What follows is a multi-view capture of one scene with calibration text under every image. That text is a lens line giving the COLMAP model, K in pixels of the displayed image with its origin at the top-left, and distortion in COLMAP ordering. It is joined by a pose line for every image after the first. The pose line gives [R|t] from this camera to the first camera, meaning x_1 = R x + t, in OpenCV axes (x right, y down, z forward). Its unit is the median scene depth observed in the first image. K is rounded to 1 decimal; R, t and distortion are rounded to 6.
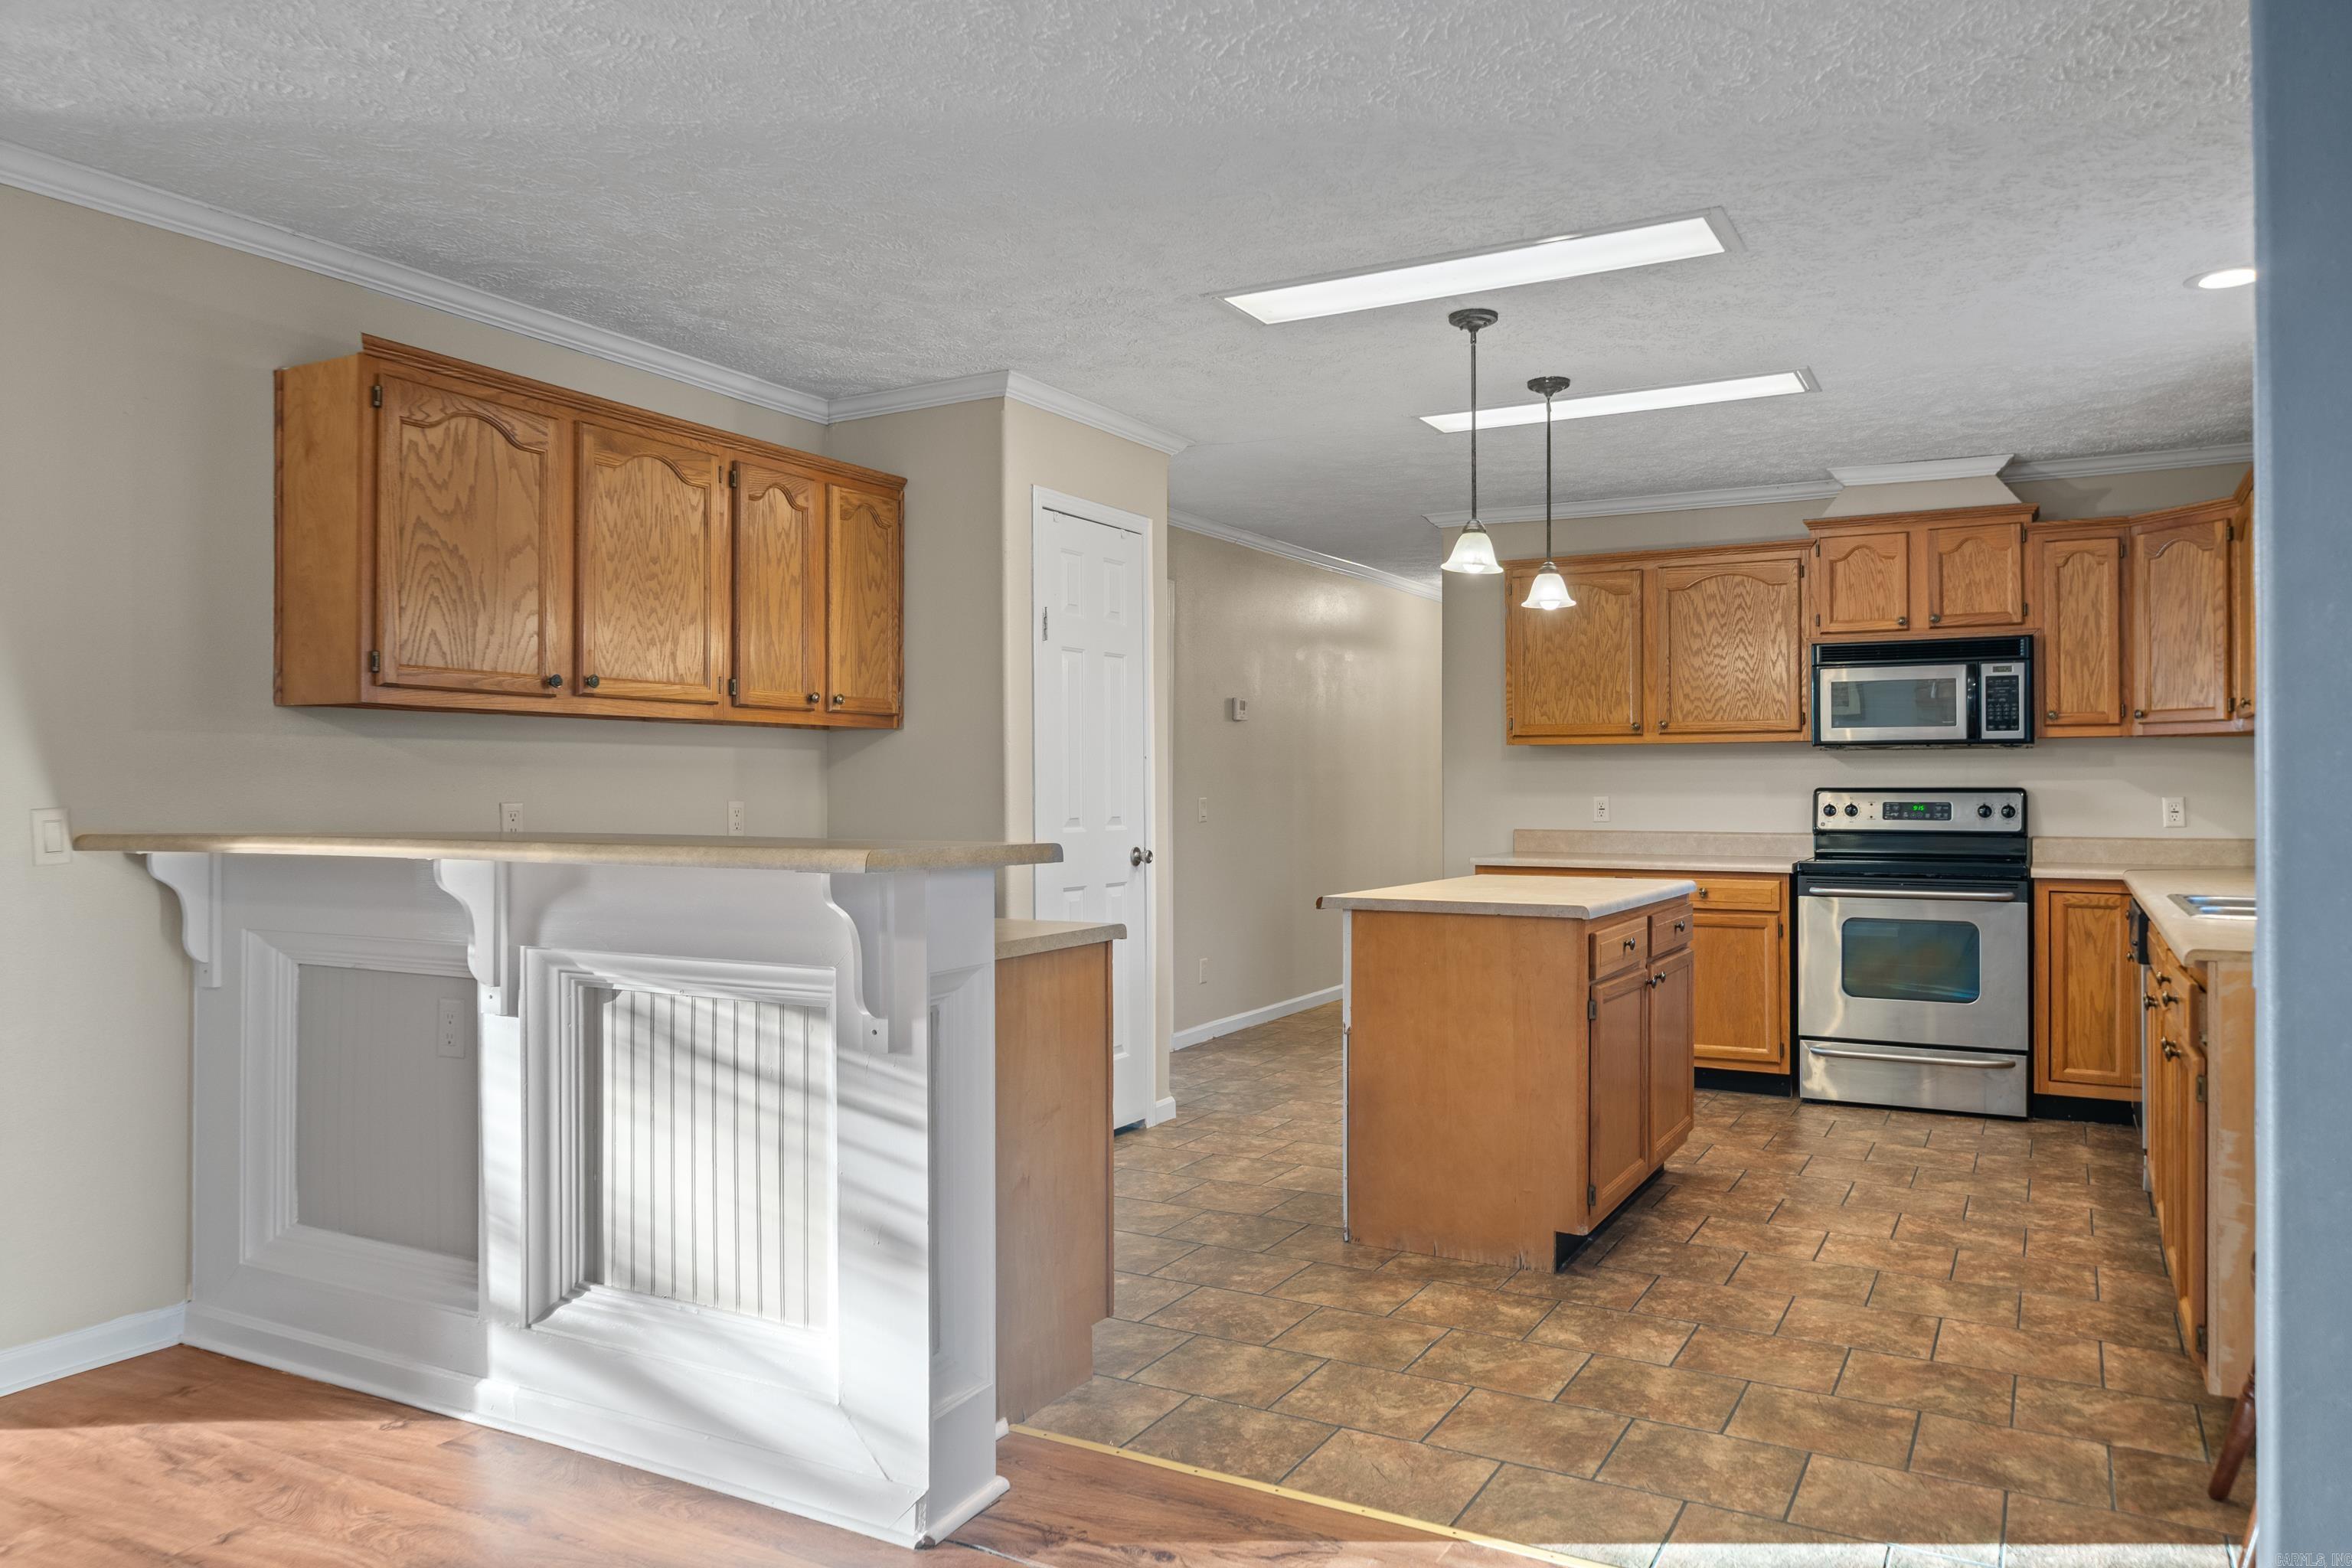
lens RADIAL K [[1563.7, 0, 1159.8], [0, 1563.7, 776.3], [0, 0, 1]] dist [0.000572, 0.000447]
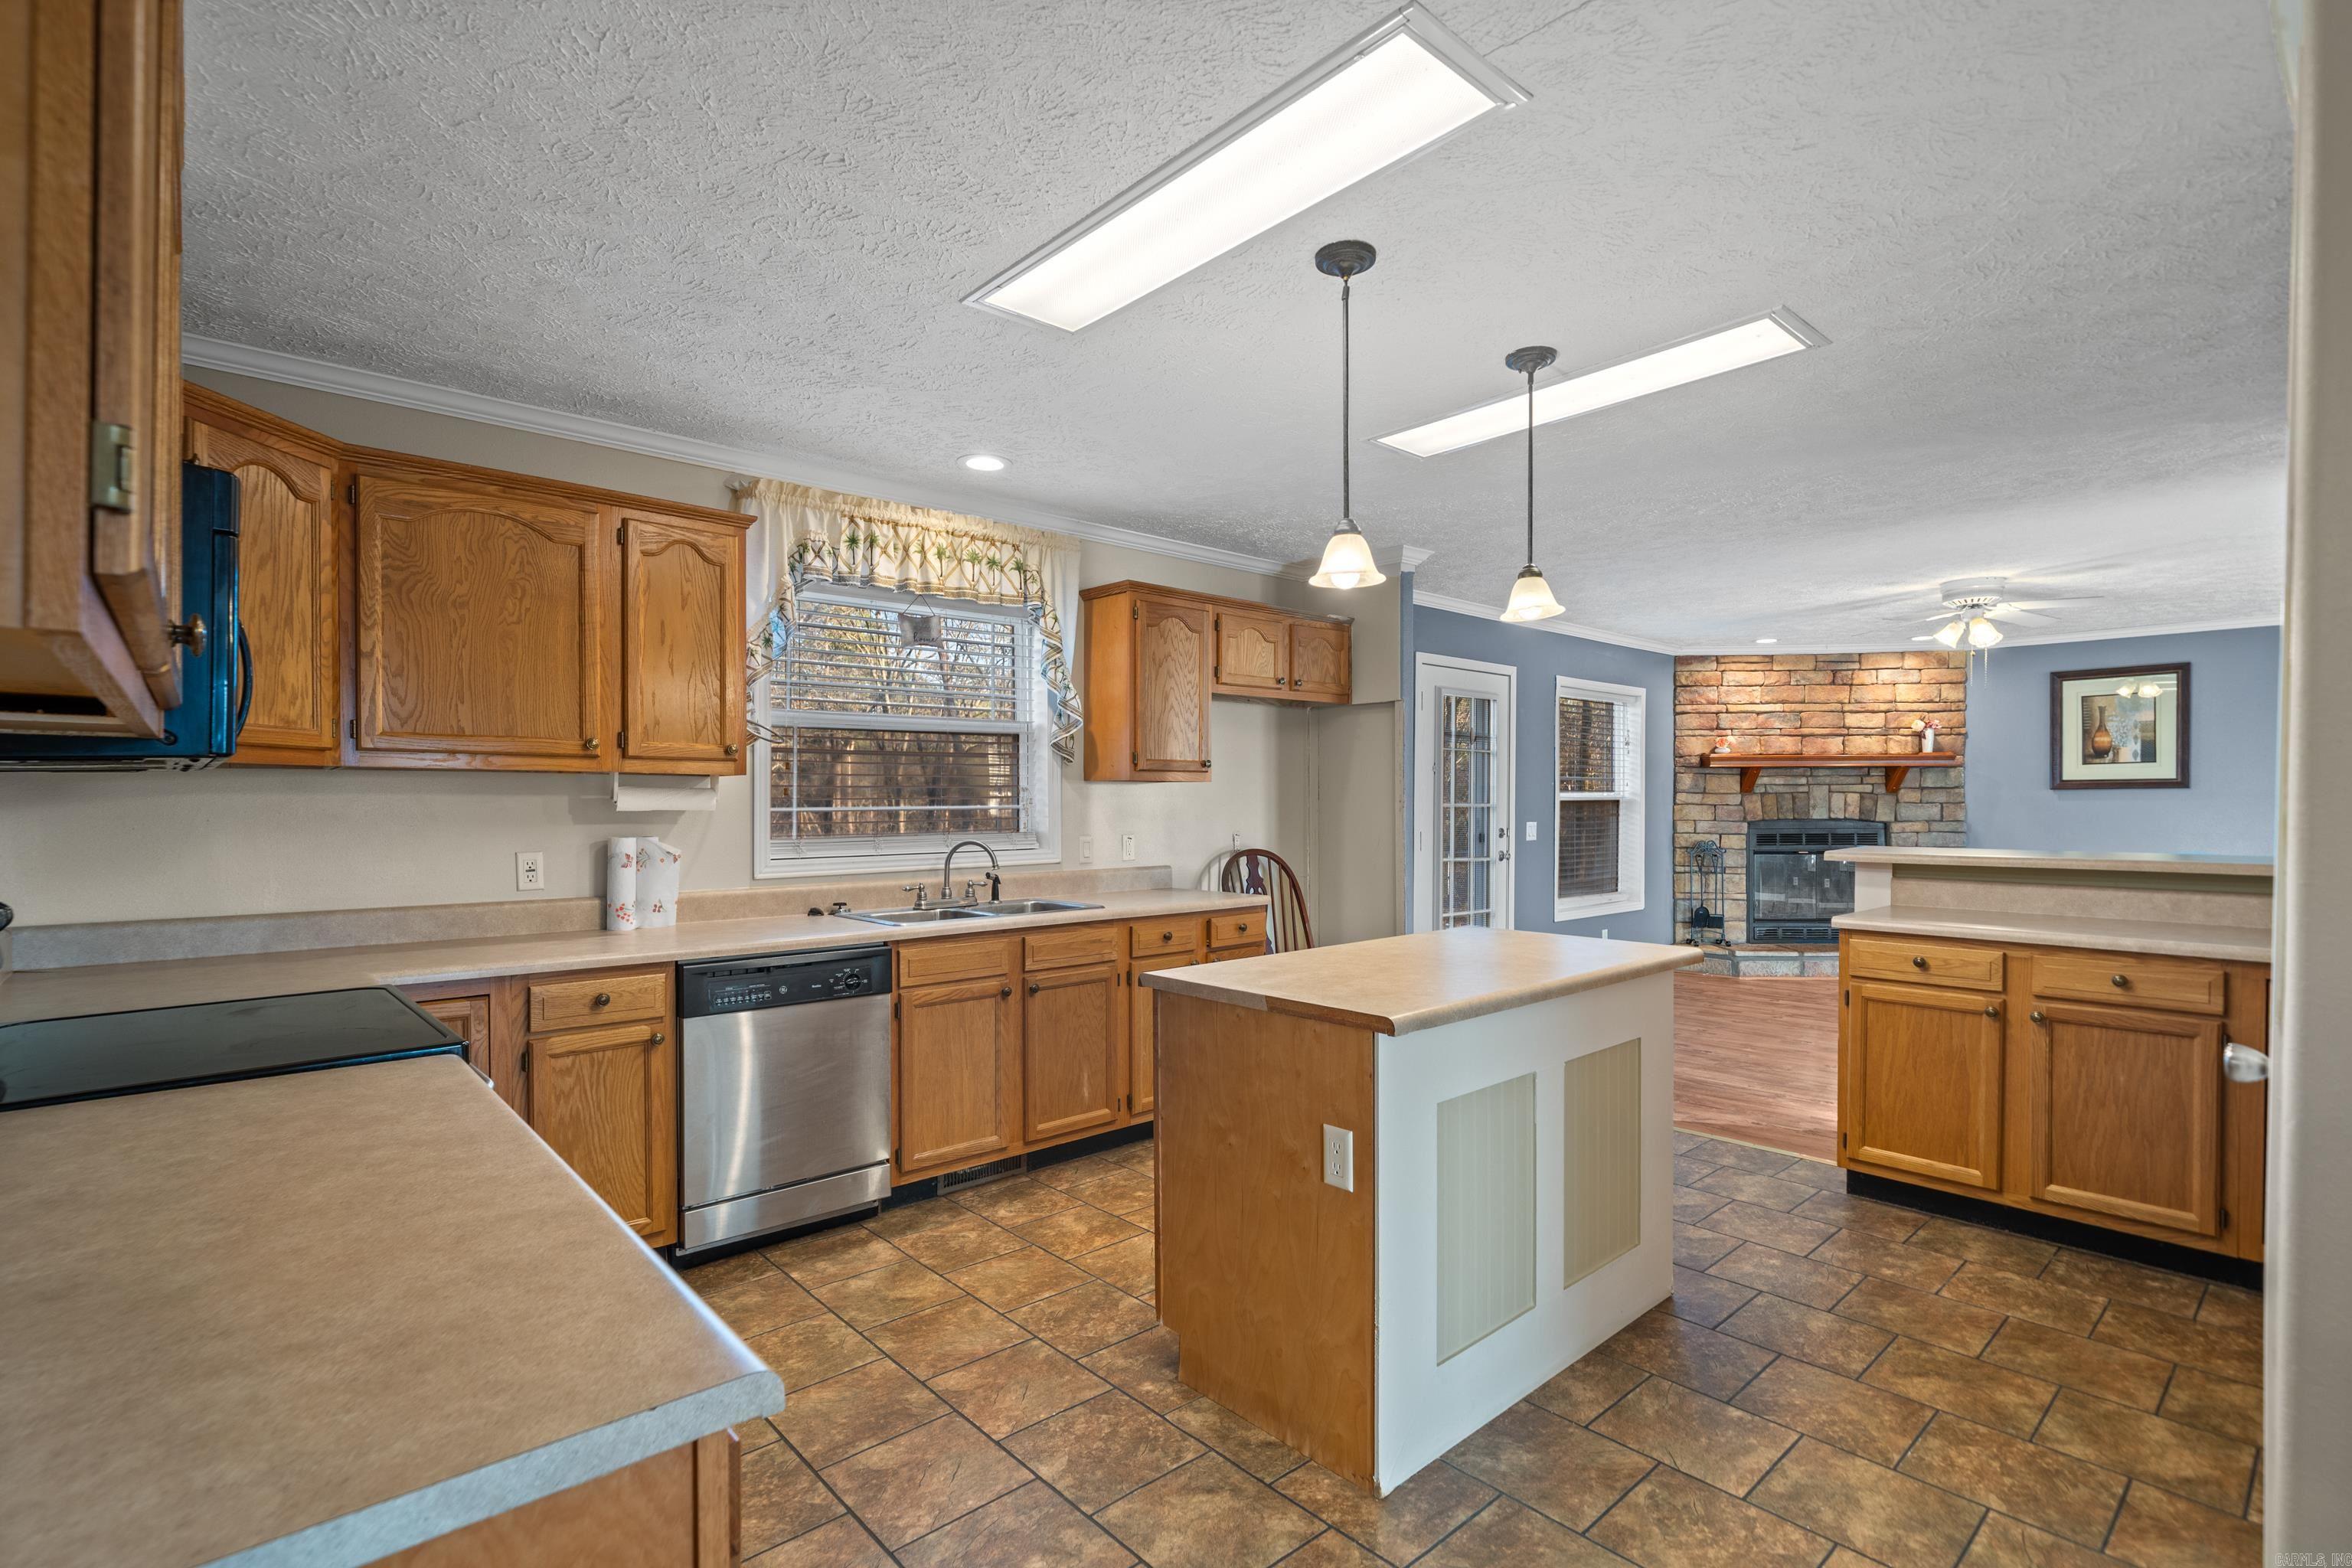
lens RADIAL K [[1087.3, 0, 1200.3], [0, 1087.3, 808.0], [0, 0, 1]] dist [0.007129, 0.000275]
pose [[-0.952008, -0.001019, 0.306072, 0.207710], [-0.000432, 0.999998, 0.001986, -0.014335], [-0.306073, 0.001758, -0.952006, 1.899605]]
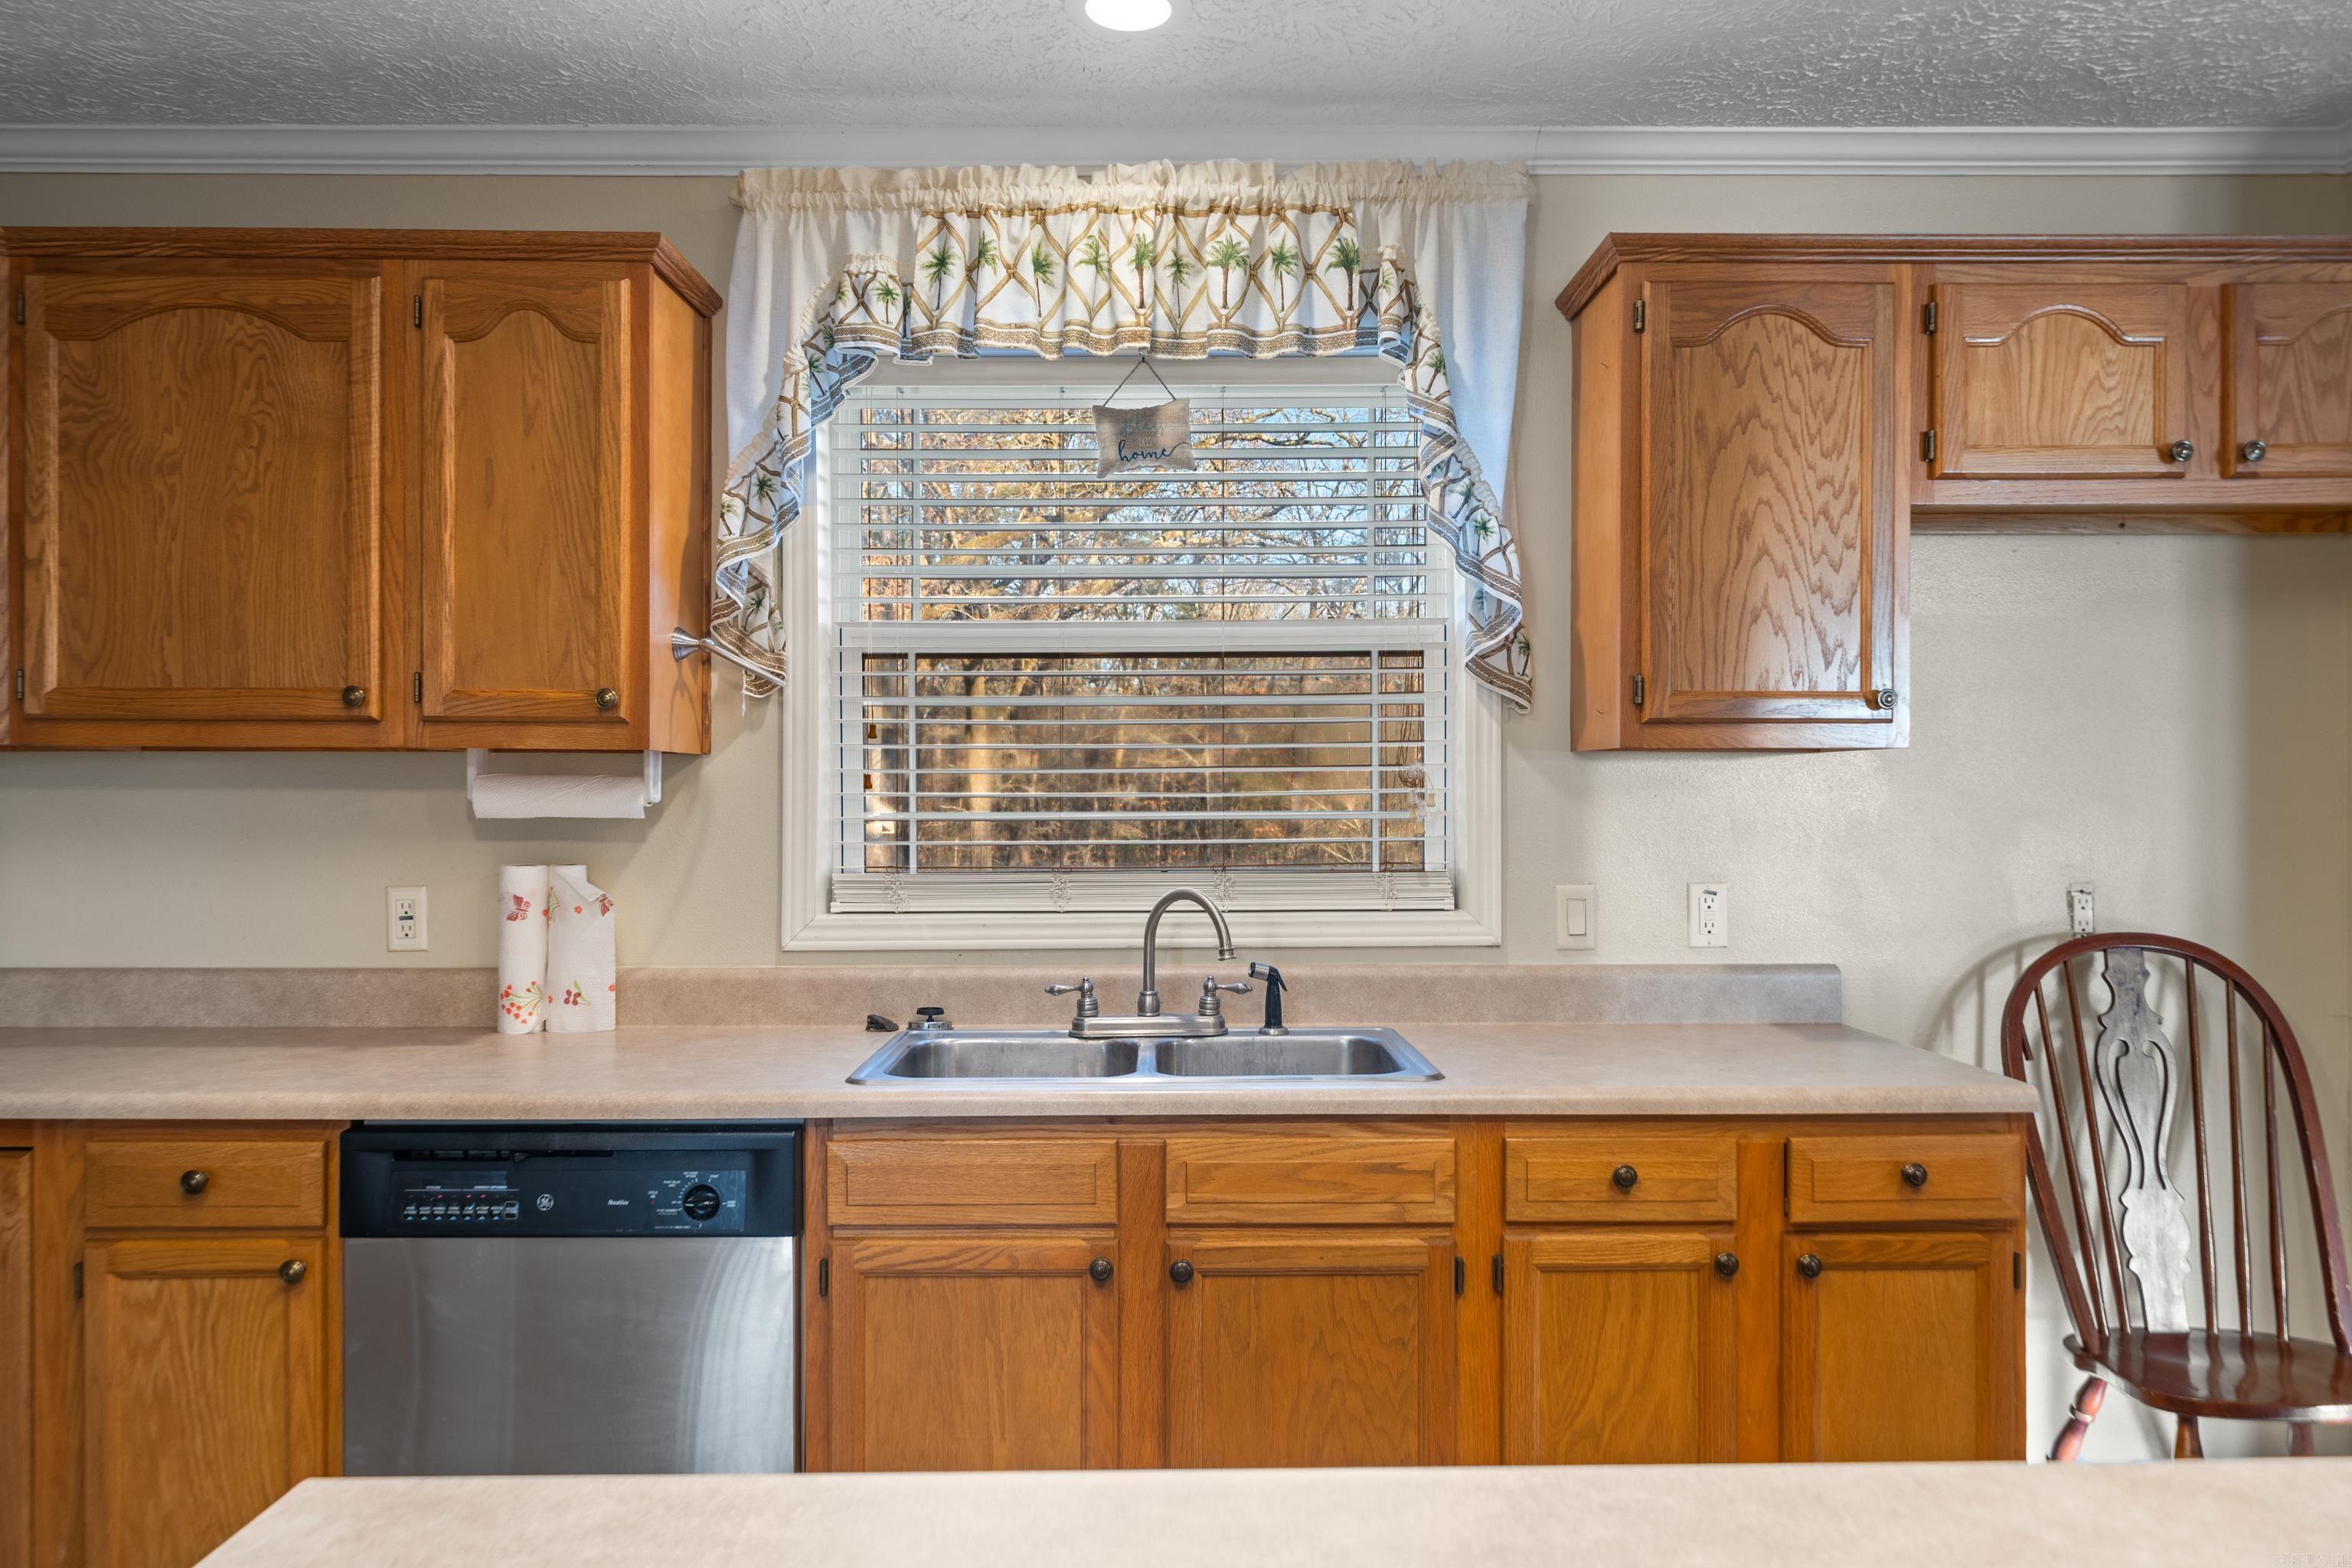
lens RADIAL K [[1564.5, 0, 1179.3], [0, 1564.5, 795.2], [0, 0, 1]] dist [0.003702, -0.002508]
pose [[-0.504975, 0.001637, 0.863133, 0.165314], [-0.003619, 0.999985, -0.004014, -0.018404], [-0.863127, -0.005151, -0.504961, 1.308066]]
